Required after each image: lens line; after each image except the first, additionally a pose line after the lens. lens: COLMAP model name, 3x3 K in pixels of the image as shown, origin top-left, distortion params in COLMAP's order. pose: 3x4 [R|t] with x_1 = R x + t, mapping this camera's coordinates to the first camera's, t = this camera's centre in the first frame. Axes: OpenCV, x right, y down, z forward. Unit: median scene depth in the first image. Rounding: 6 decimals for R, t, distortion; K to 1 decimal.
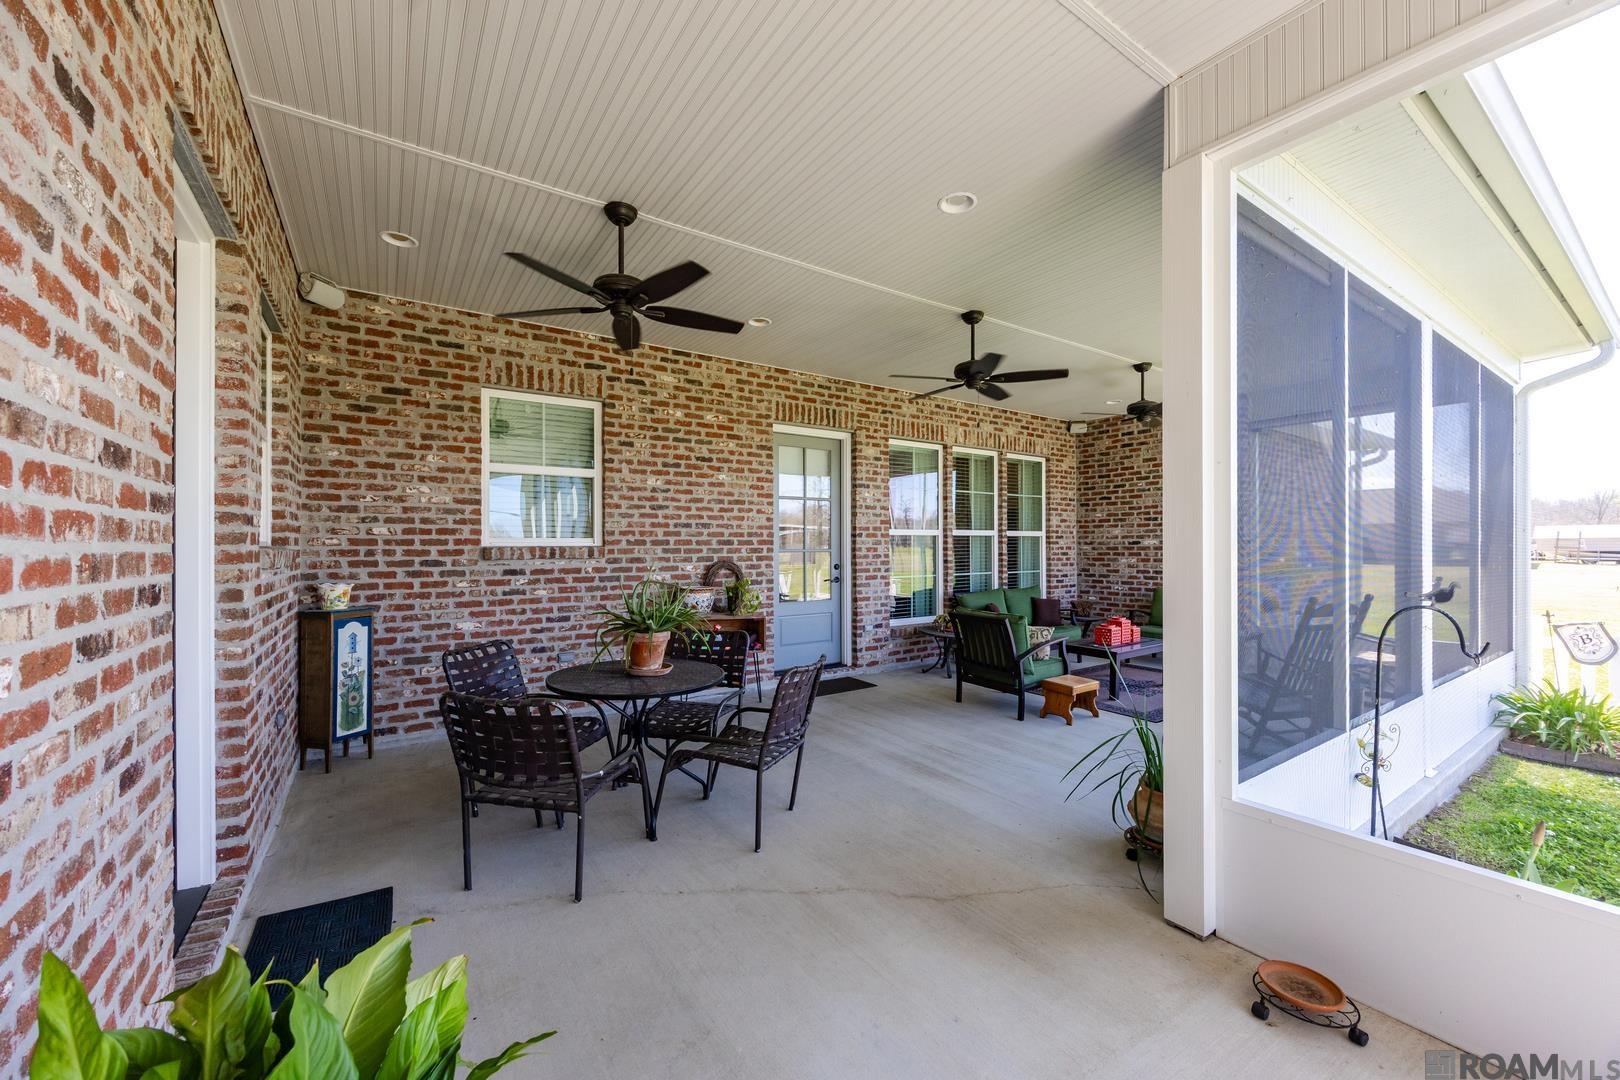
lens RADIAL K [[614.5, 0, 807.4], [0, 614.5, 542.1], [0, 0, 1]] dist [-0.006701, -0.000110]
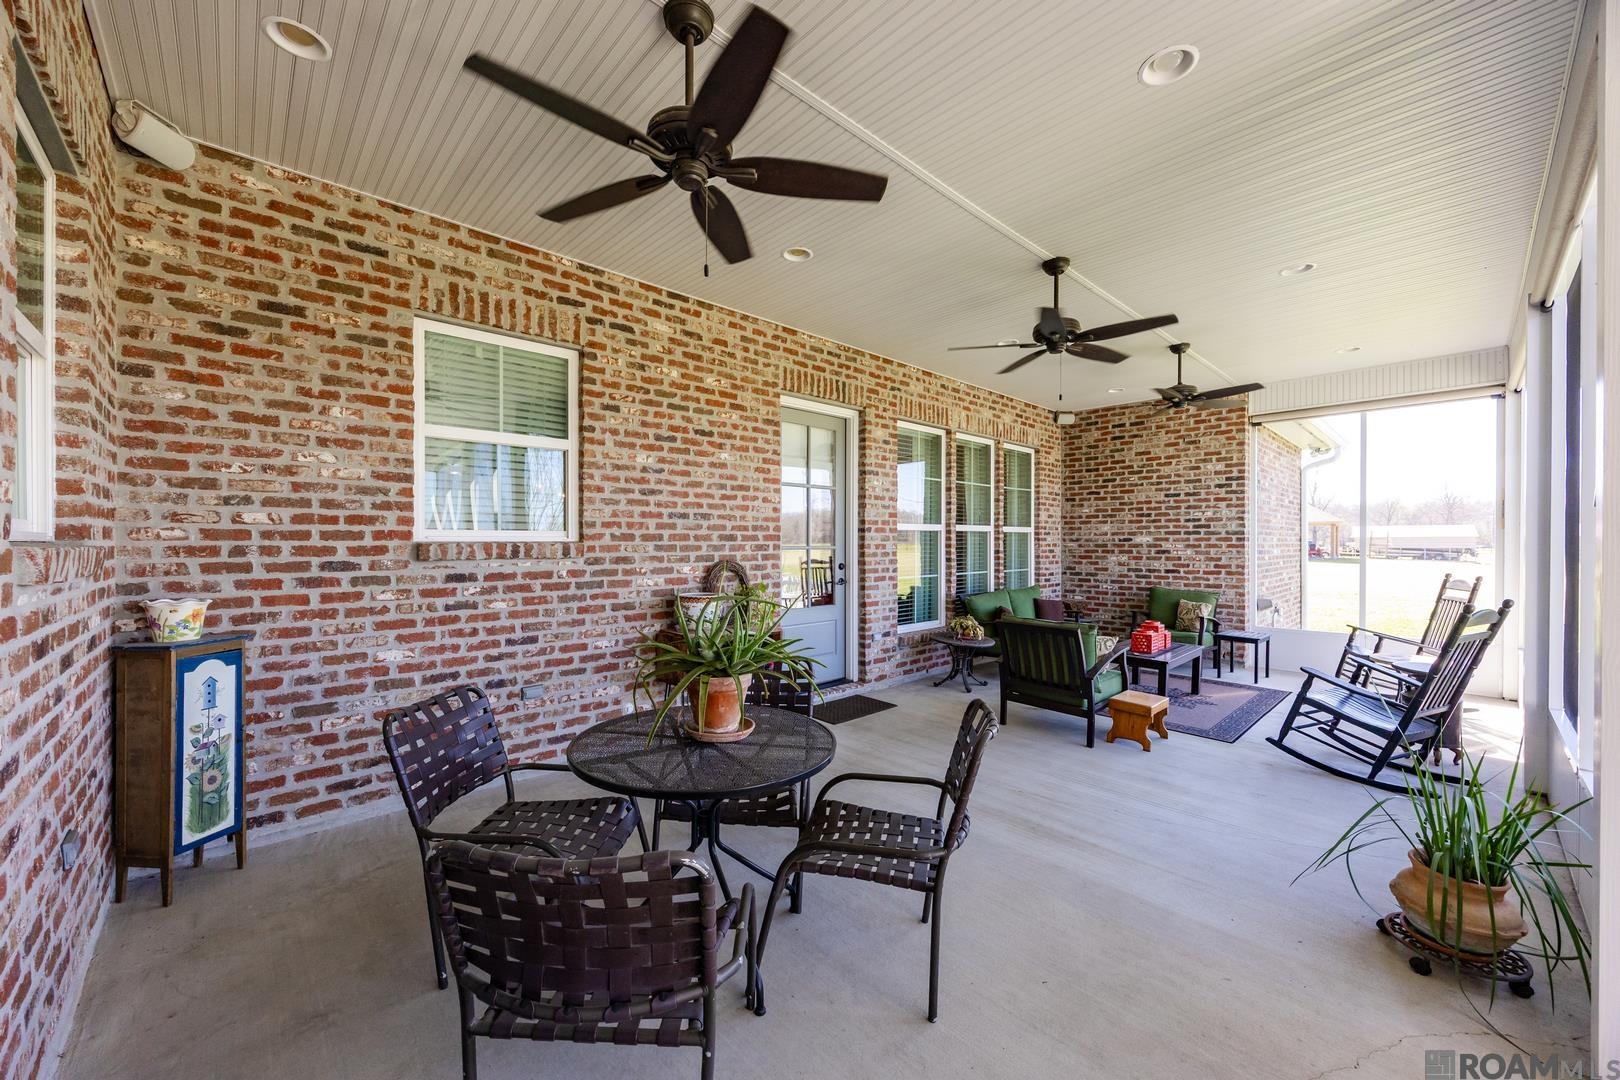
lens RADIAL K [[614.5, 0, 808.6], [0, 614.5, 541.4], [0, 0, 1]] dist [-0.006701, -0.000110]
pose [[0.989112, 0.003925, 0.147112, -0.177939], [-0.004872, 0.999970, 0.006079, 0.000192], [-0.147083, -0.006729, 0.989101, 0.226950]]
